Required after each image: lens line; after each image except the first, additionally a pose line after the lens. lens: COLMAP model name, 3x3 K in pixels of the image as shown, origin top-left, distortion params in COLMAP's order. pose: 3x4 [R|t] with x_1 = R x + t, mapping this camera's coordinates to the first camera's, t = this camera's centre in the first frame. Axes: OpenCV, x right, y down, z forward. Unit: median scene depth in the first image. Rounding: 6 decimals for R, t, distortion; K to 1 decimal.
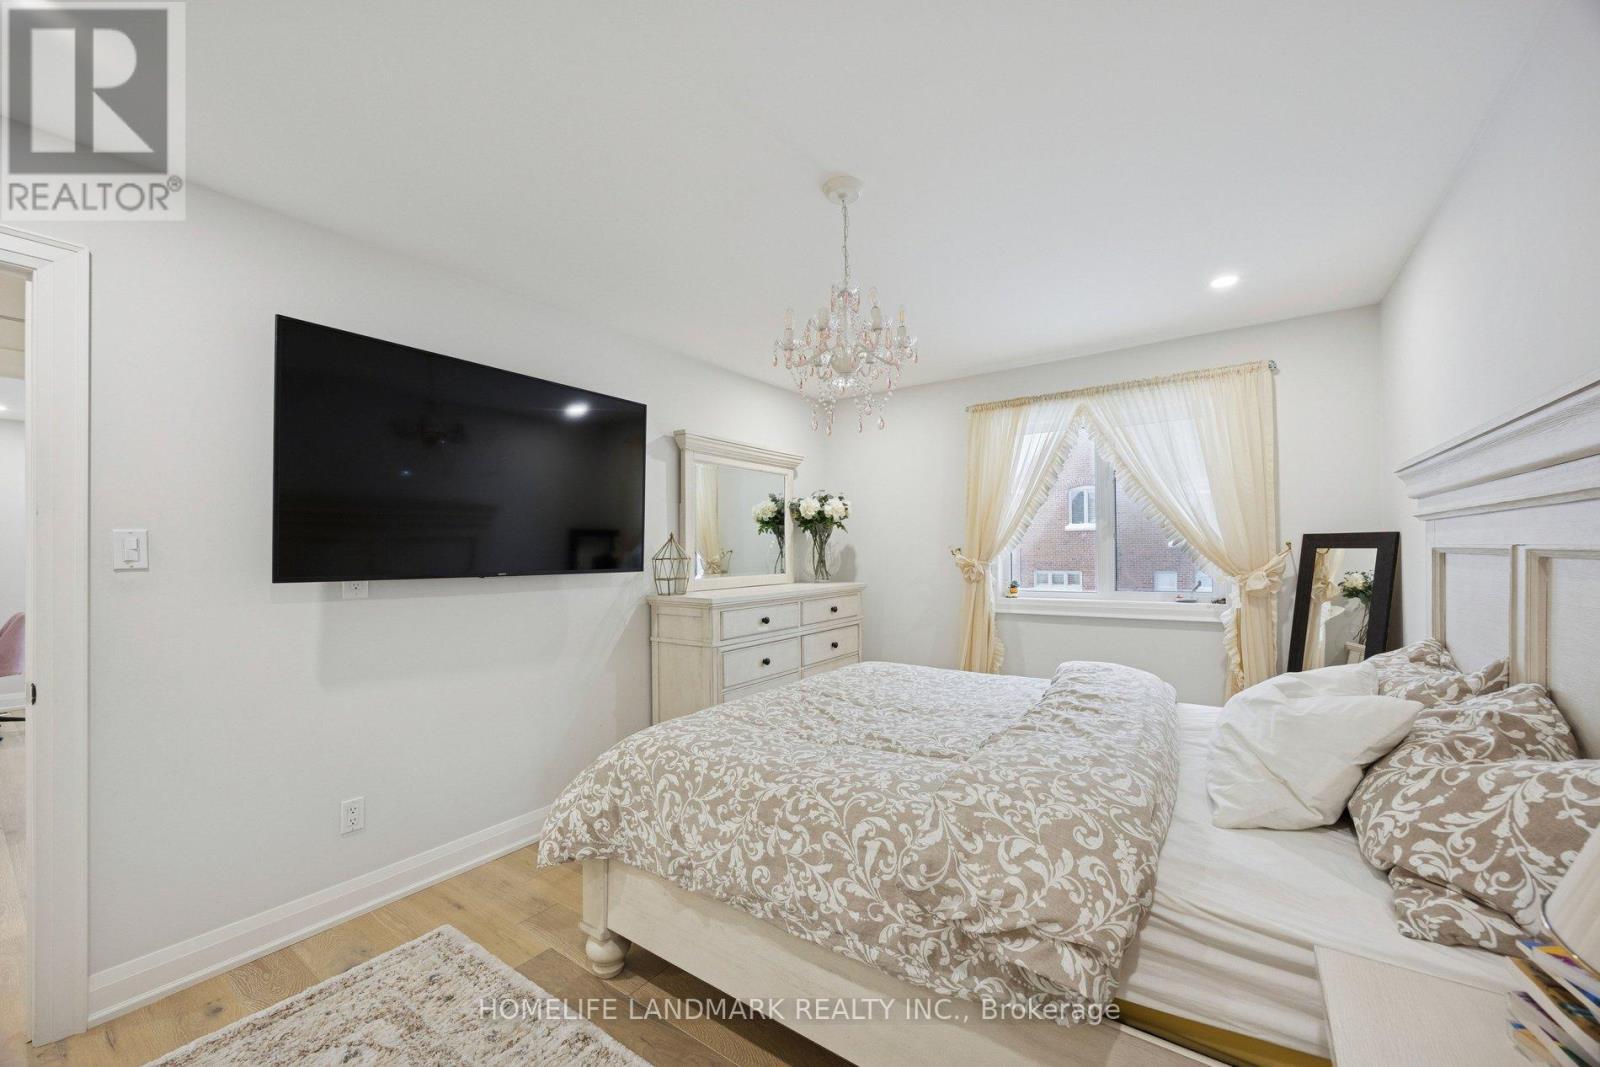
lens RADIAL K [[607.1, 0, 800.0], [0, 607.1, 533.5], [0, 0, 1]] dist [-0.002475, -0.000058]
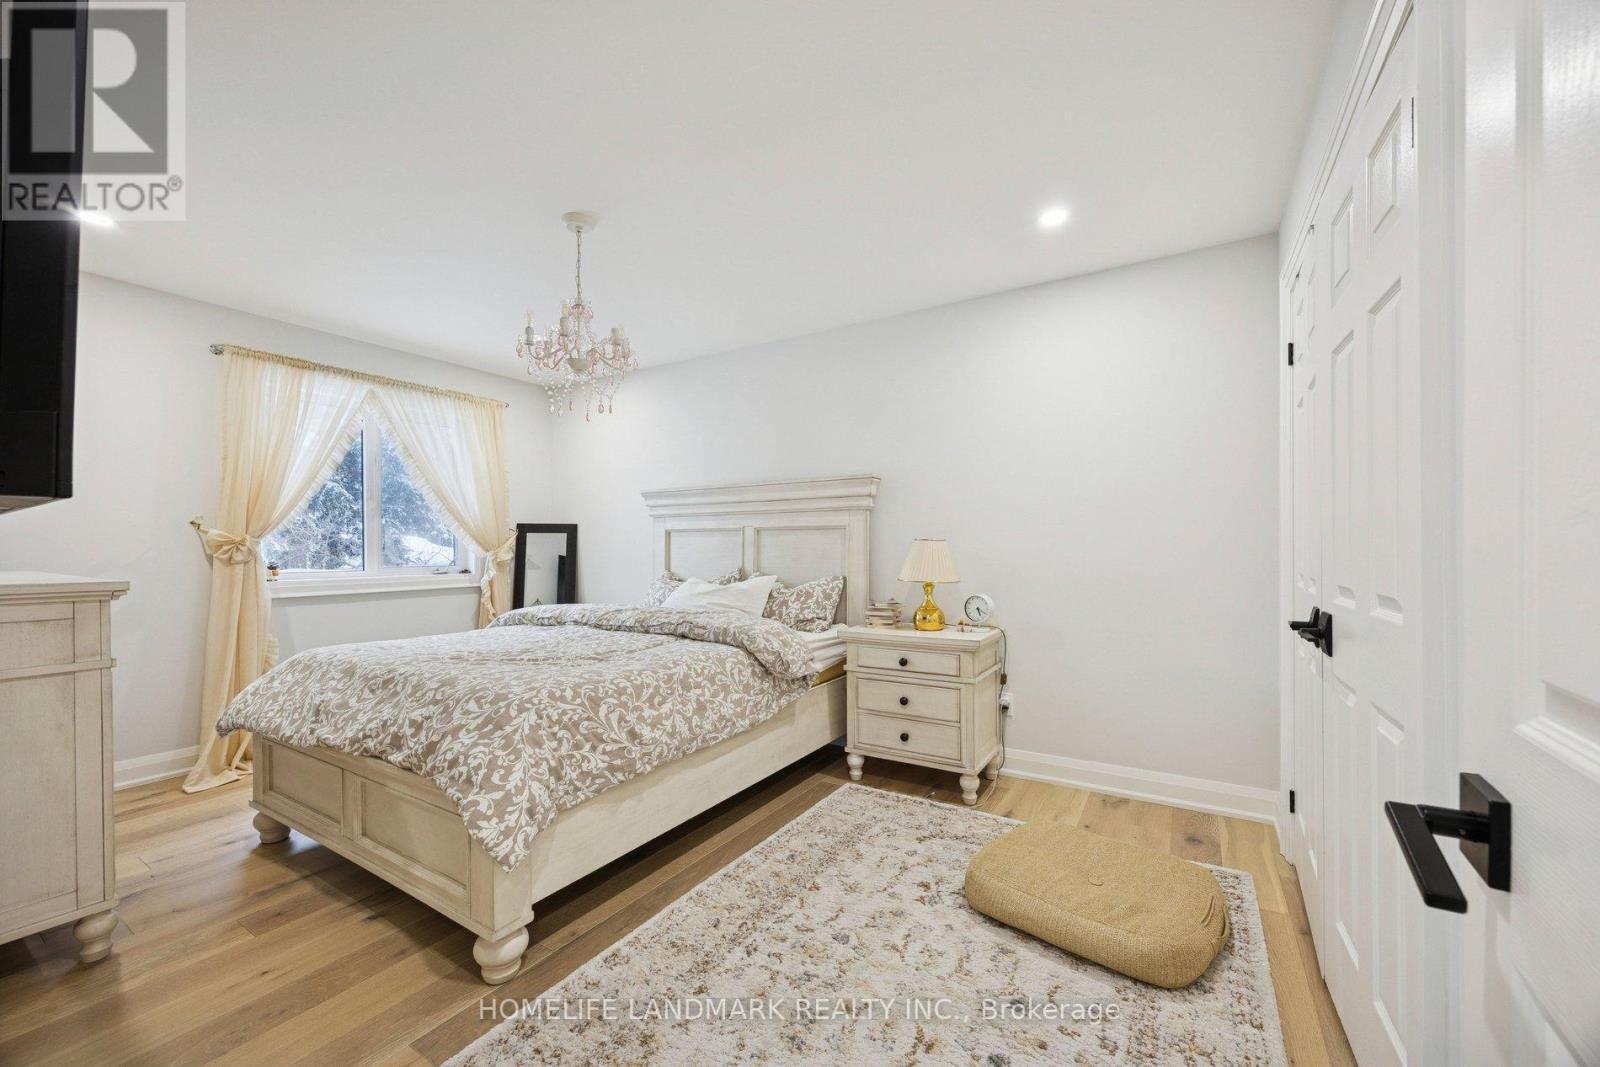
lens RADIAL K [[607.1, 0, 800.0], [0, 607.1, 533.5], [0, 0, 1]] dist [-0.002475, -0.000058]
pose [[-0.046468, 0.035600, 0.998285, -1.330668], [-0.024102, 0.999034, -0.036748, 0.120438], [-0.998629, -0.025768, -0.045565, 0.683225]]
